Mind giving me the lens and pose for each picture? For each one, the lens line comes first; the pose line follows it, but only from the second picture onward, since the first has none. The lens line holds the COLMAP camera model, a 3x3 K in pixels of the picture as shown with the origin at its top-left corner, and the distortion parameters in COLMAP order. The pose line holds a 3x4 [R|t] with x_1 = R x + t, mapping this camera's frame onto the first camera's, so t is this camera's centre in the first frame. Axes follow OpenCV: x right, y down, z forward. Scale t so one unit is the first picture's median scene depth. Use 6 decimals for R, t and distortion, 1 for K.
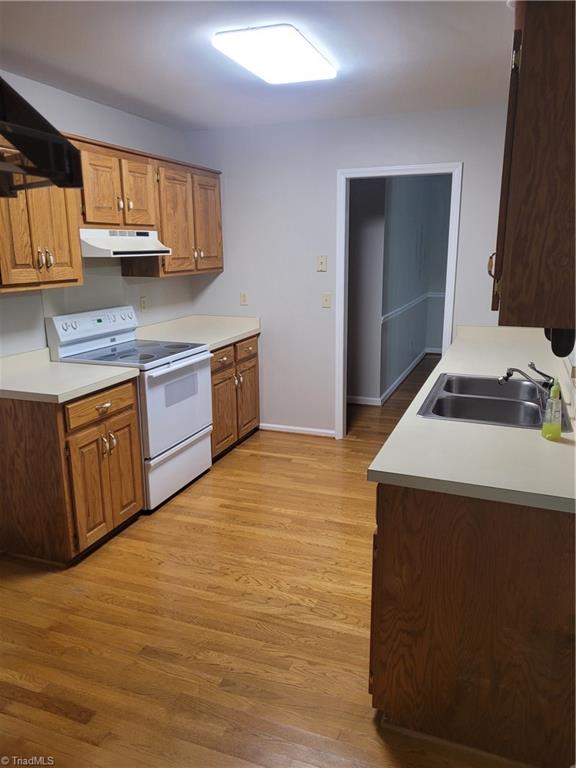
lens RADIAL K [[576.7, 0, 302.7], [0, 576.7, 378.9], [0, 0, 1]] dist [0.083817, -0.048126]
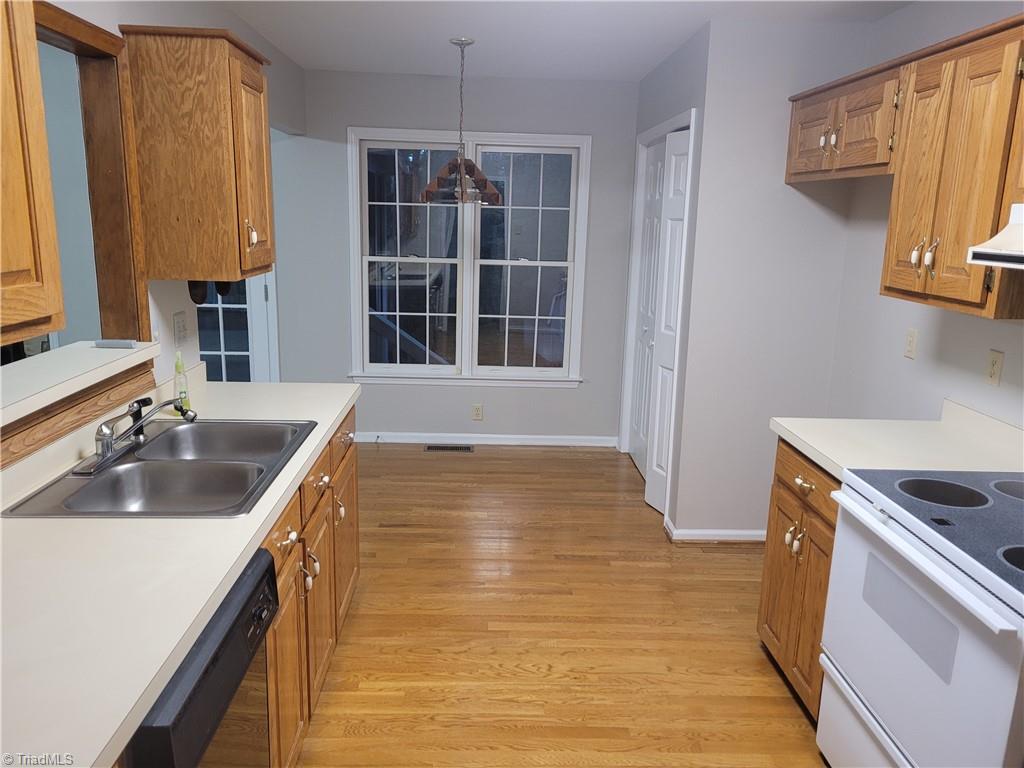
lens RADIAL K [[768.9, 0, 512.0], [0, 768.9, 384.0], [0, 0, 1]] dist [0.083817, -0.048126]
pose [[-0.926197, 0.060245, -0.372196, 0.305127], [-0.111208, 0.899586, 0.422347, -0.431001], [0.360266, 0.432568, -0.826494, 1.754049]]
